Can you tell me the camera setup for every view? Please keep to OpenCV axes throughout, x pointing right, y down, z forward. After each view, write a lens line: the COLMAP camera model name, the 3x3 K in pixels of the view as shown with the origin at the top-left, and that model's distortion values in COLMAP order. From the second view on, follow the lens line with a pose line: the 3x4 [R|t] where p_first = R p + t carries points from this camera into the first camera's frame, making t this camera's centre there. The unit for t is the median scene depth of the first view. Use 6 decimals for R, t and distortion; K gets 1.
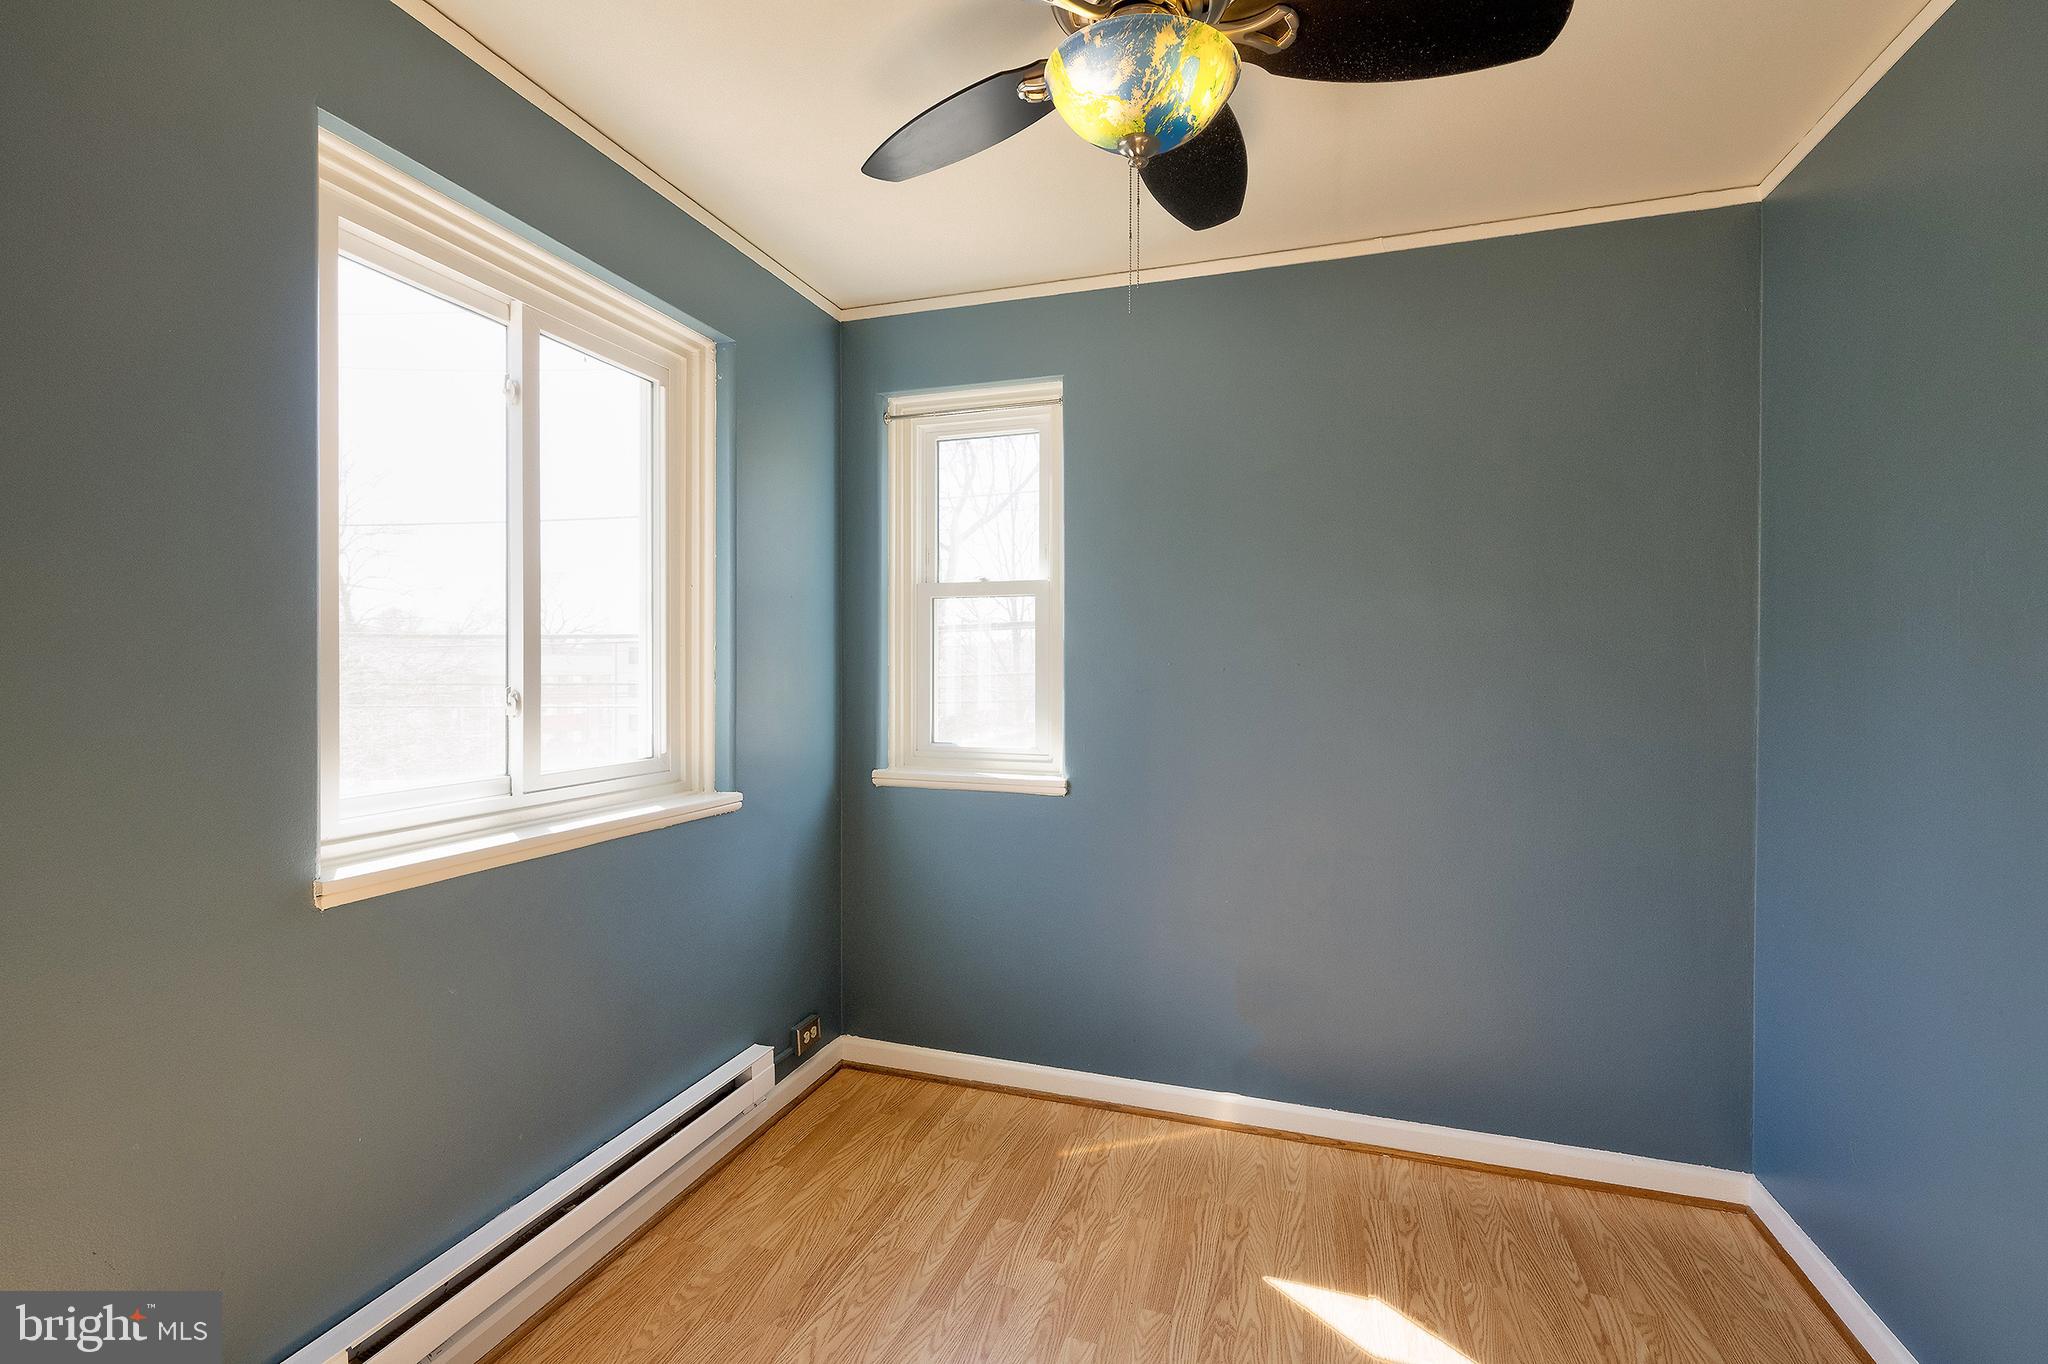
lens RADIAL K [[886.1, 0, 1024.9], [0, 886.1, 669.9], [0, 0, 1]] dist [0.001477, 0.000543]
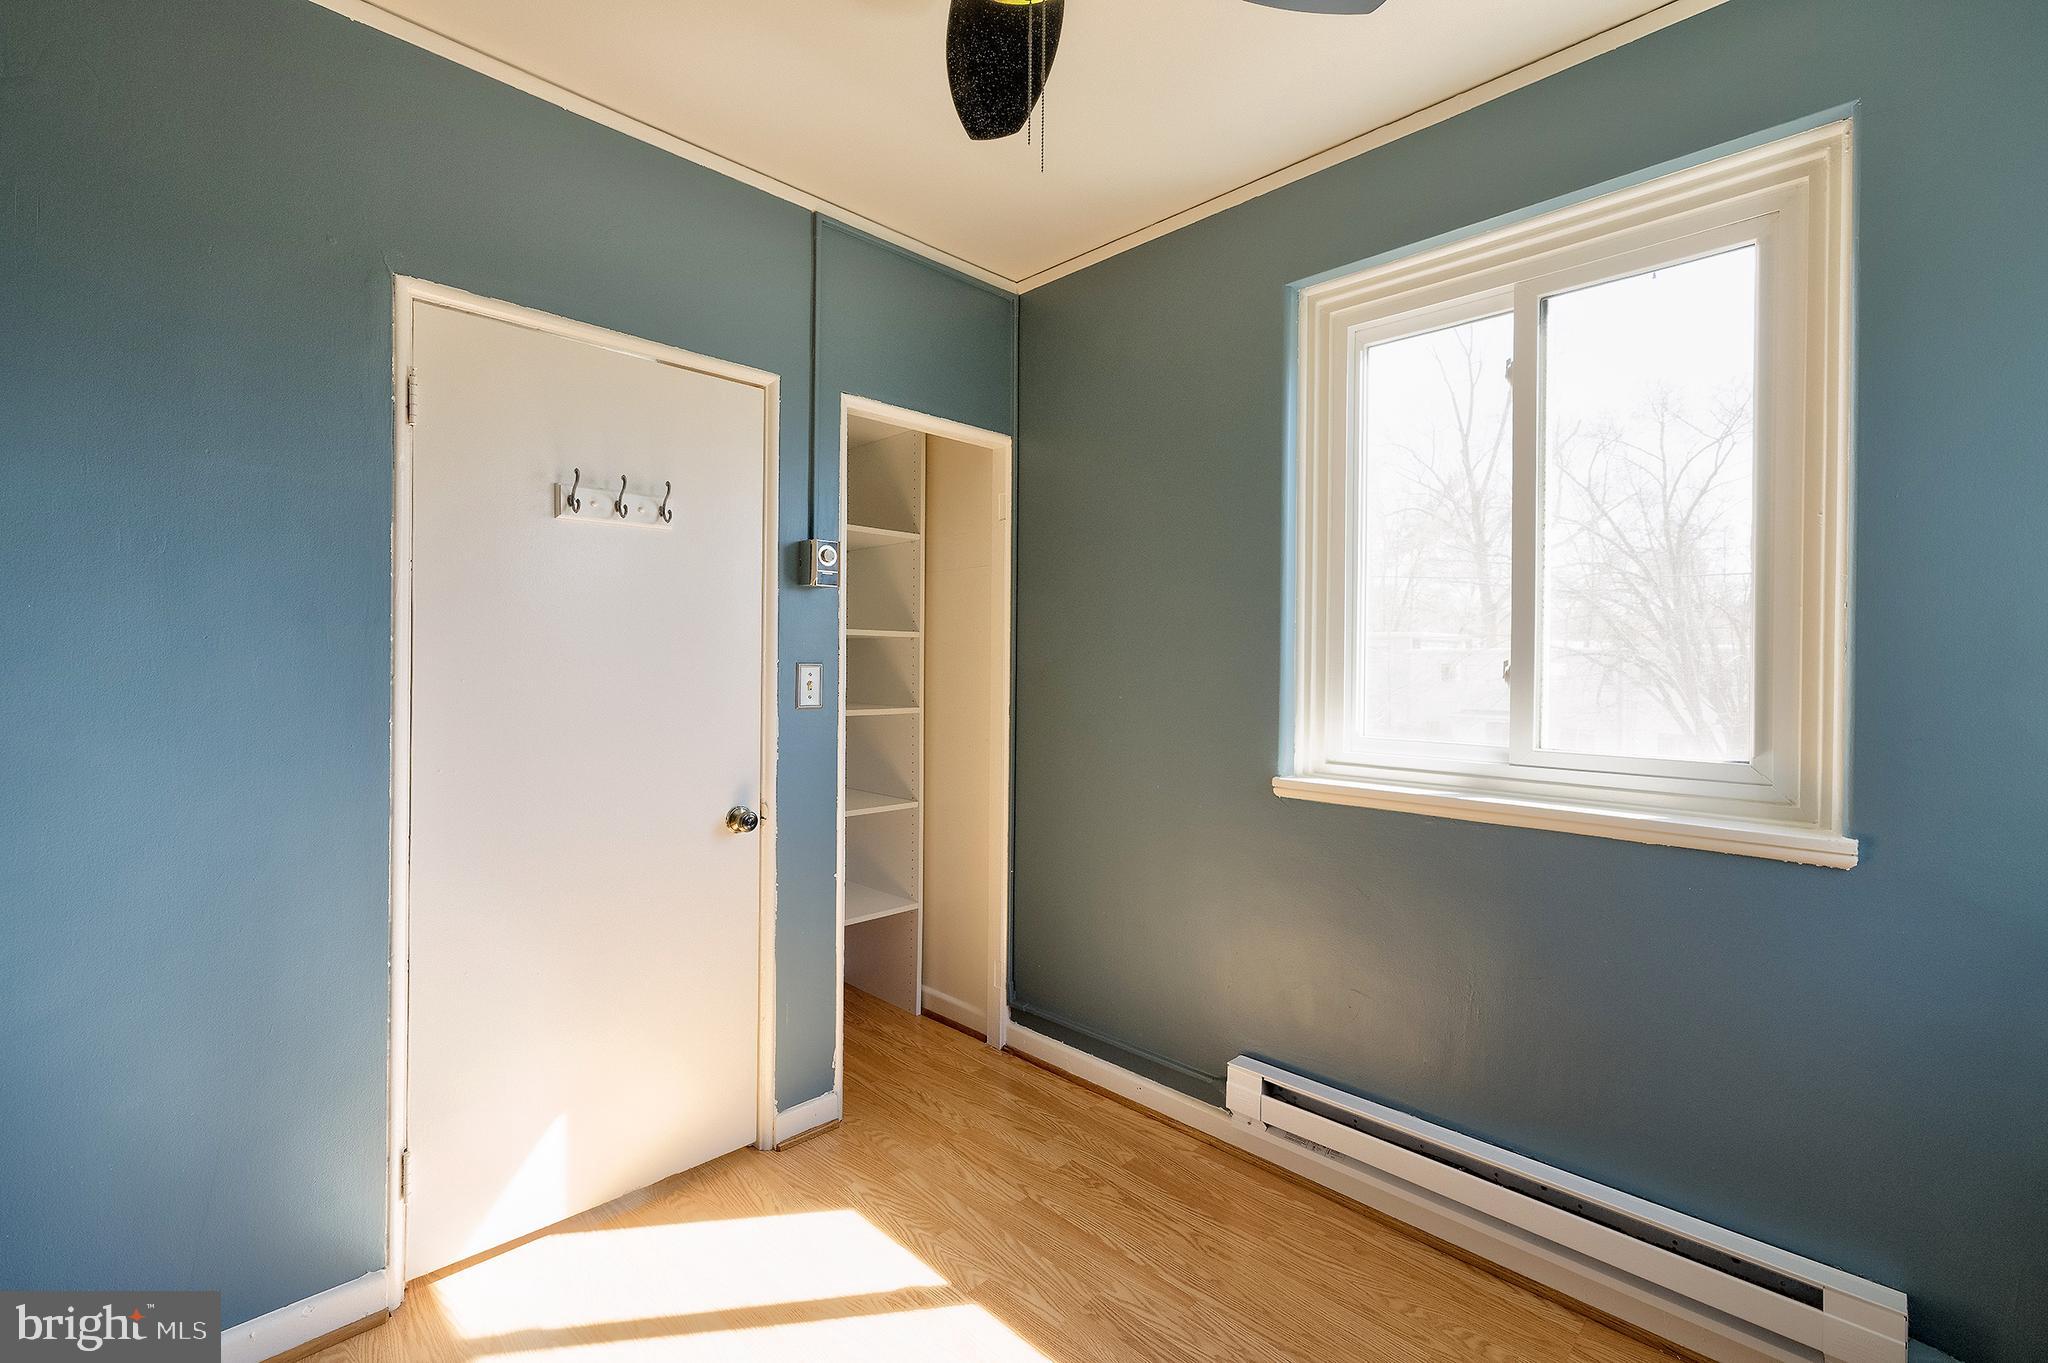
lens RADIAL K [[886.1, 0, 1024.9], [0, 886.1, 669.4], [0, 0, 1]] dist [0.001477, 0.000543]
pose [[-0.452788, -0.003517, -0.891611, 0.588095], [-0.012024, 0.999925, 0.002162, 0.033212], [0.891537, 0.011700, -0.452797, 0.949996]]
